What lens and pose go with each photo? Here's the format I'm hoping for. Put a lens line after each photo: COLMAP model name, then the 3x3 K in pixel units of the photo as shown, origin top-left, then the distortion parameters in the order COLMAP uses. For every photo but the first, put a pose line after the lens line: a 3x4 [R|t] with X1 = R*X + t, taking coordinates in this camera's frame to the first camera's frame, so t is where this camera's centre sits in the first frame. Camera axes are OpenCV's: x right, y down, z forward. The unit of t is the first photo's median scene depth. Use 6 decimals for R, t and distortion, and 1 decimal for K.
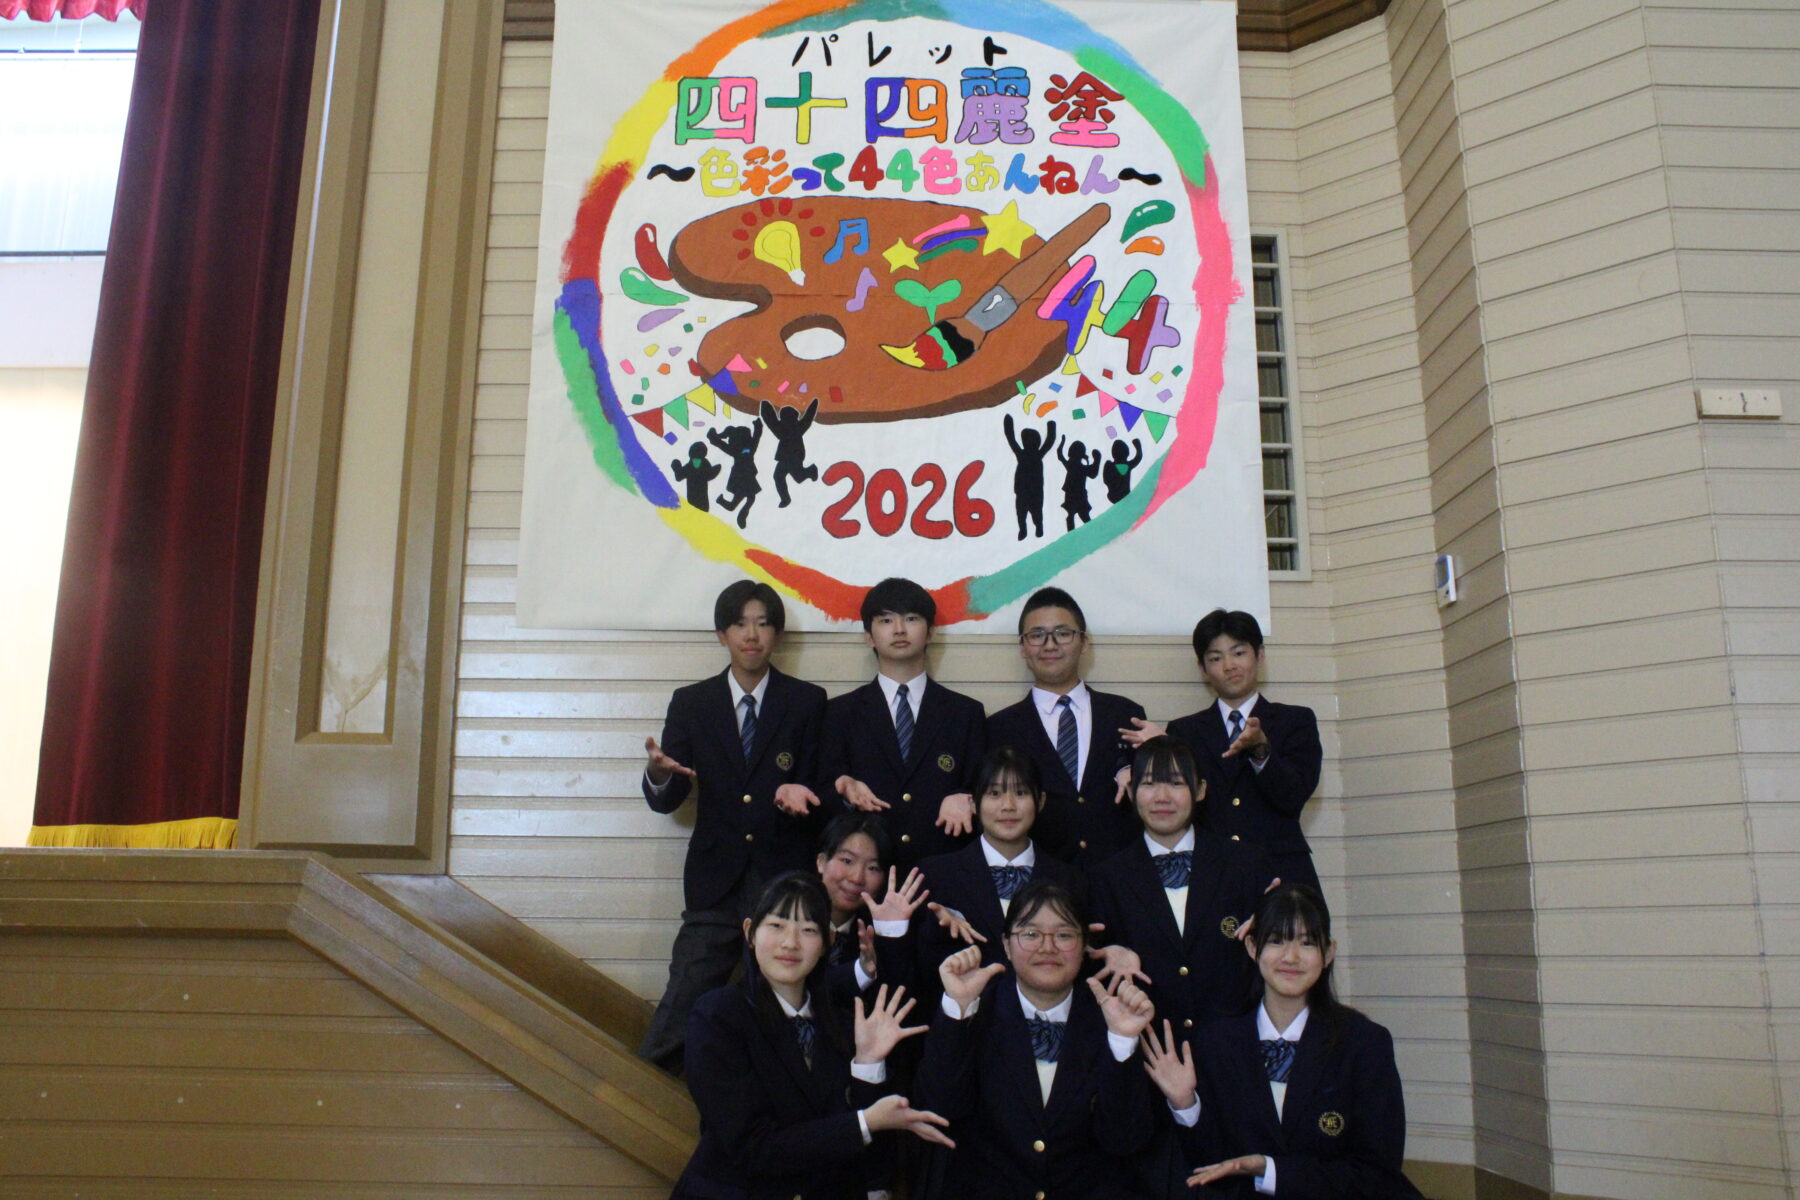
lens RADIAL K [[1513.0, 0, 884.6], [0, 1513.0, 602.8], [0, 0, 1]] dist [-0.168558, 0.148530]
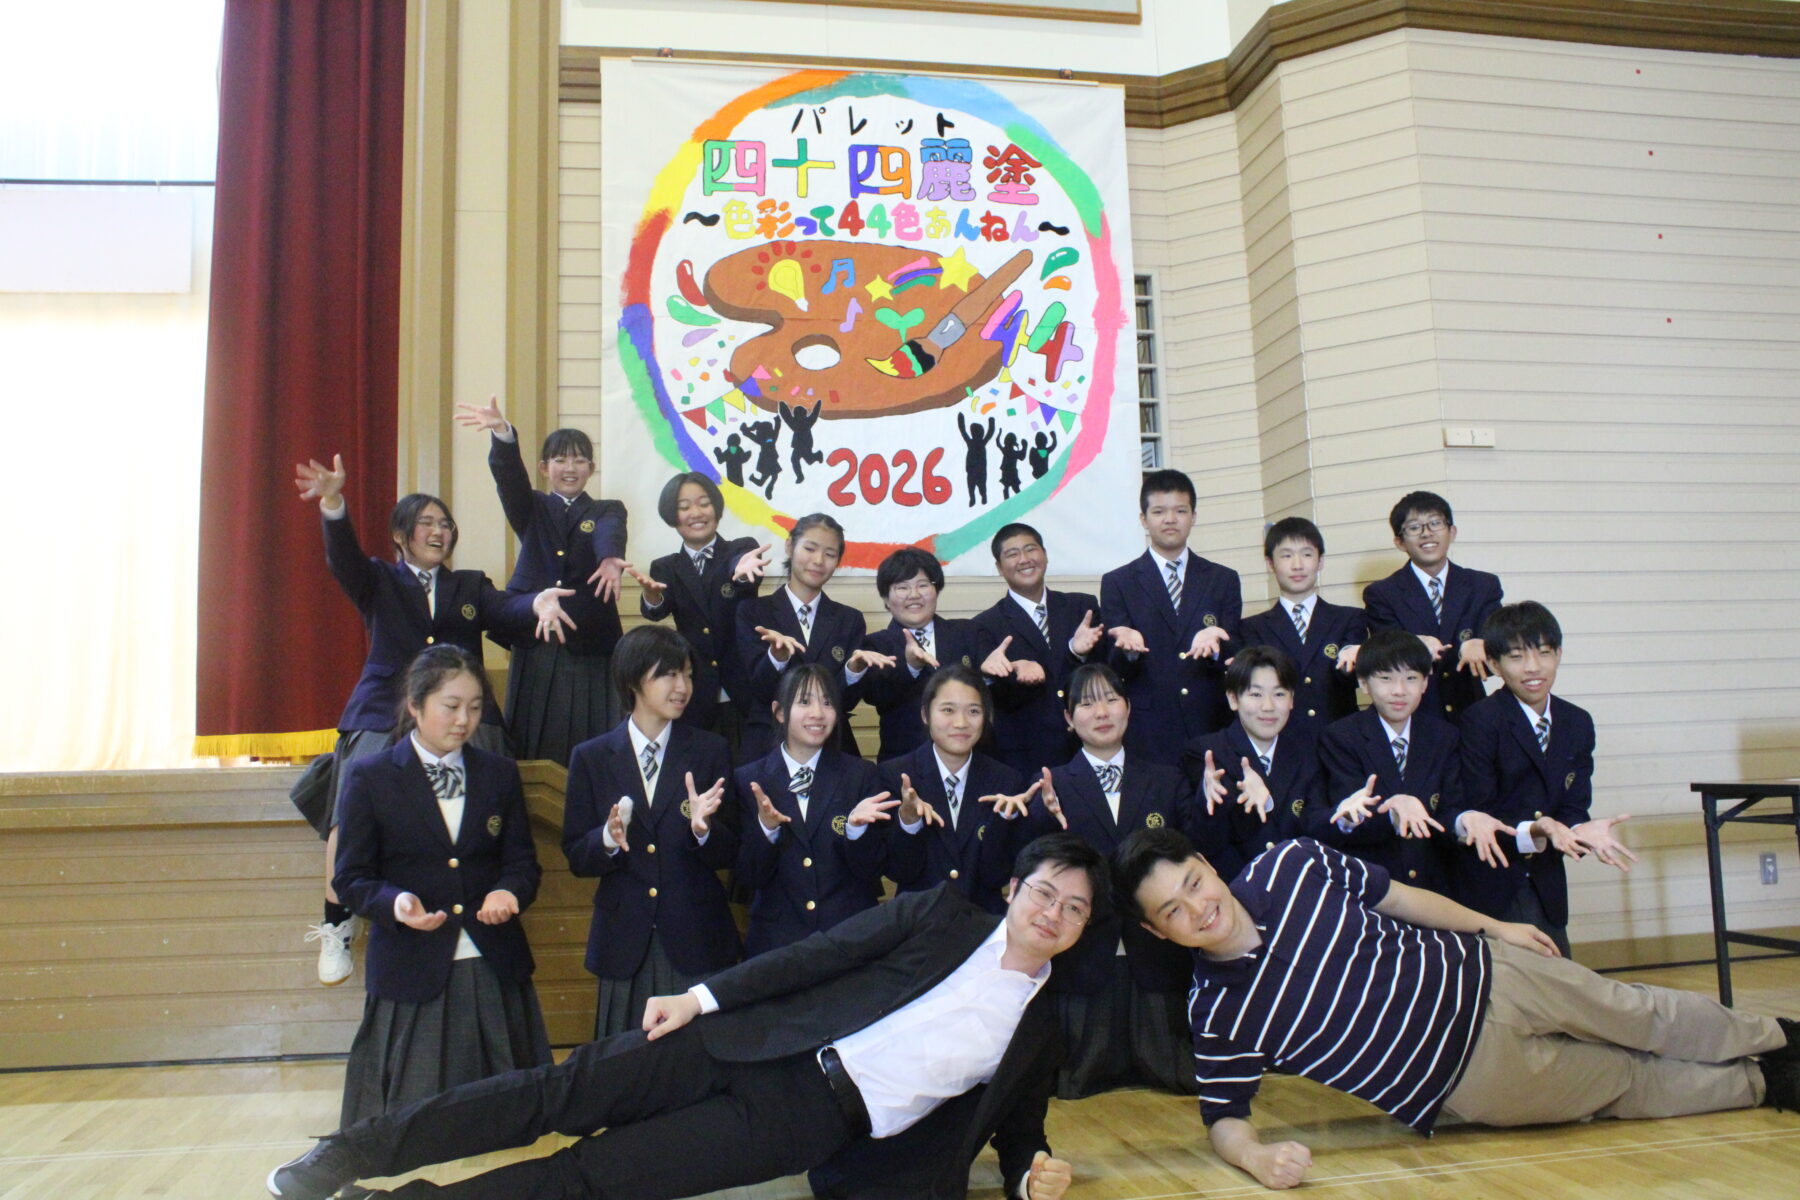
lens RADIAL K [[1513.0, 0, 884.6], [0, 1513.0, 602.8], [0, 0, 1]] dist [-0.168558, 0.148530]
pose [[0.987098, -0.015409, 0.159372, -0.201108], [-0.001356, 0.994518, 0.104552, -0.095047], [-0.160109, -0.103420, 0.981667, -0.332709]]
